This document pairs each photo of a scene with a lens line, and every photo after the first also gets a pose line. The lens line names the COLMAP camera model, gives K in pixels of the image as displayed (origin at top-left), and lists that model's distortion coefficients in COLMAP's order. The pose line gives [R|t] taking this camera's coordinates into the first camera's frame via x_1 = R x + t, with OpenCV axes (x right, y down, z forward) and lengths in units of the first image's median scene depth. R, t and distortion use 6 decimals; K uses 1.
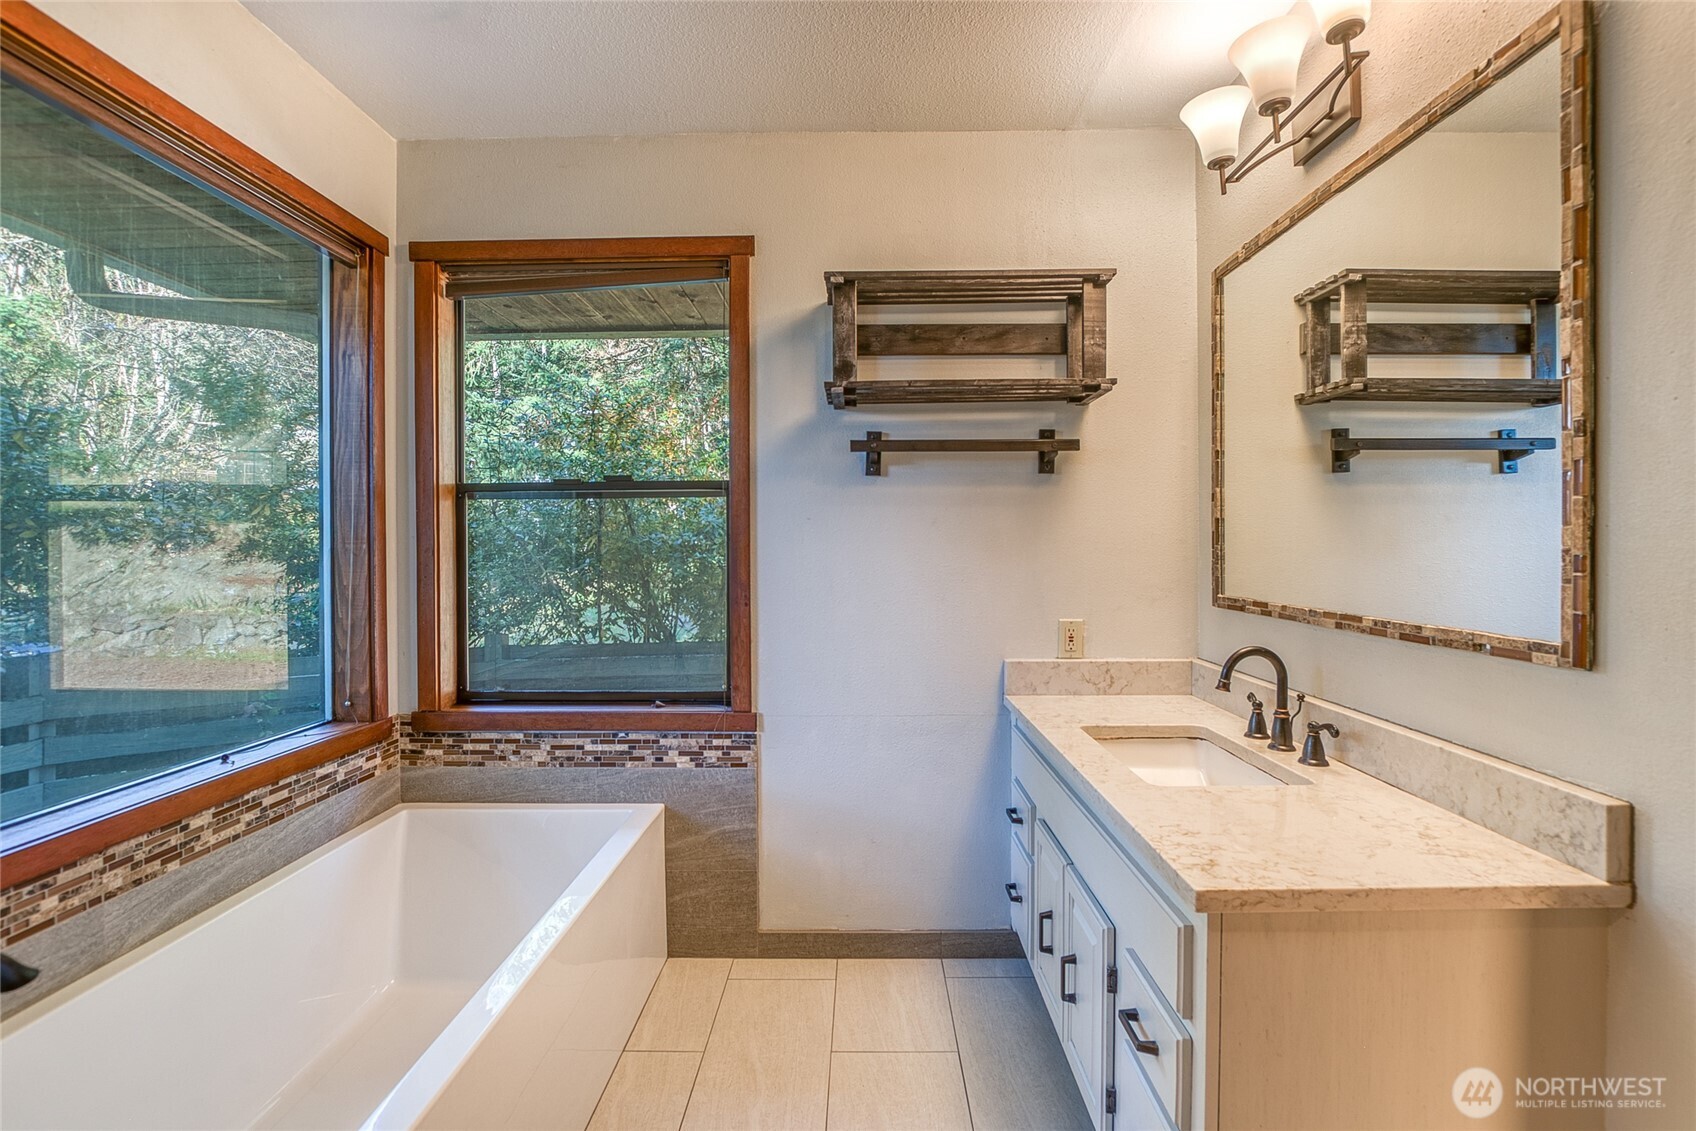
lens RADIAL K [[765.9, 0, 791.5], [0, 765.9, 557.5], [0, 0, 1]] dist [-0.022997, 0.003676]
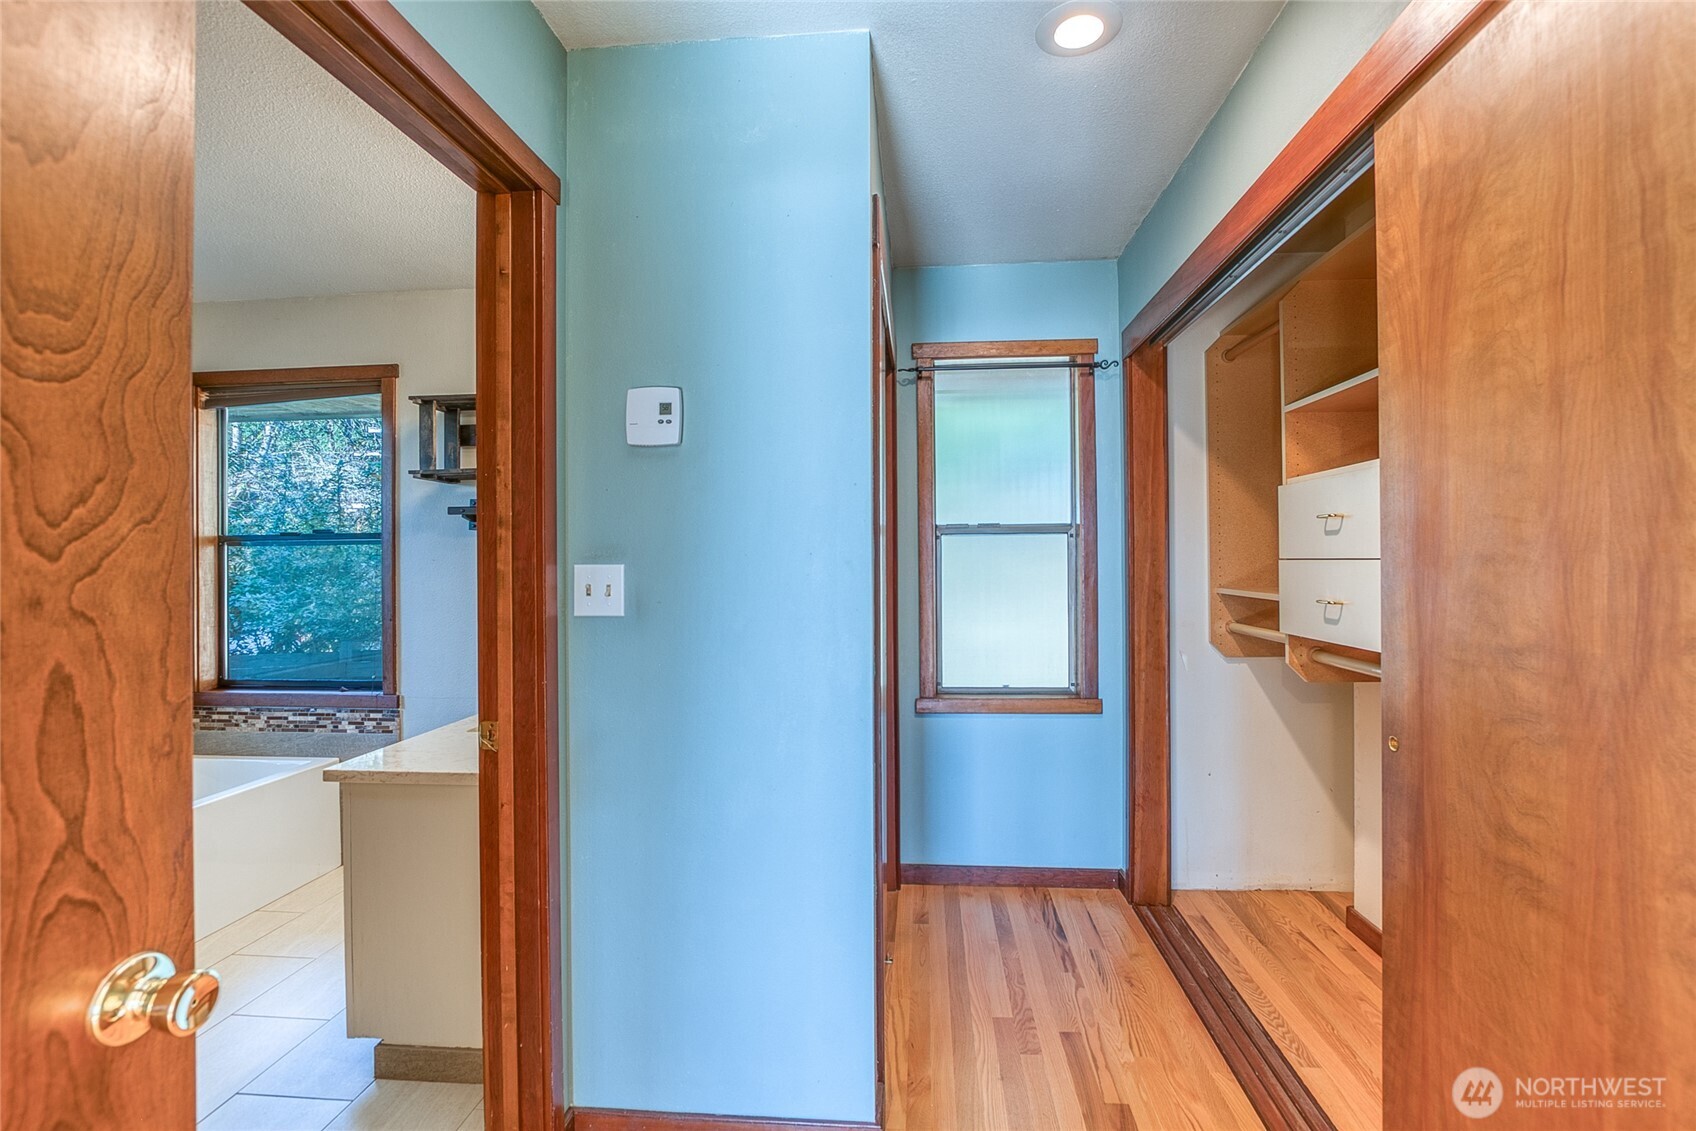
lens RADIAL K [[765.9, 0, 837.5], [0, 765.9, 559.9], [0, 0, 1]] dist [-0.022997, 0.003676]
pose [[0.998387, -0.001669, -0.056752, 0.856214], [0.000935, 0.999916, -0.012948, -0.032214], [0.056769, 0.012874, 0.998304, -0.380232]]
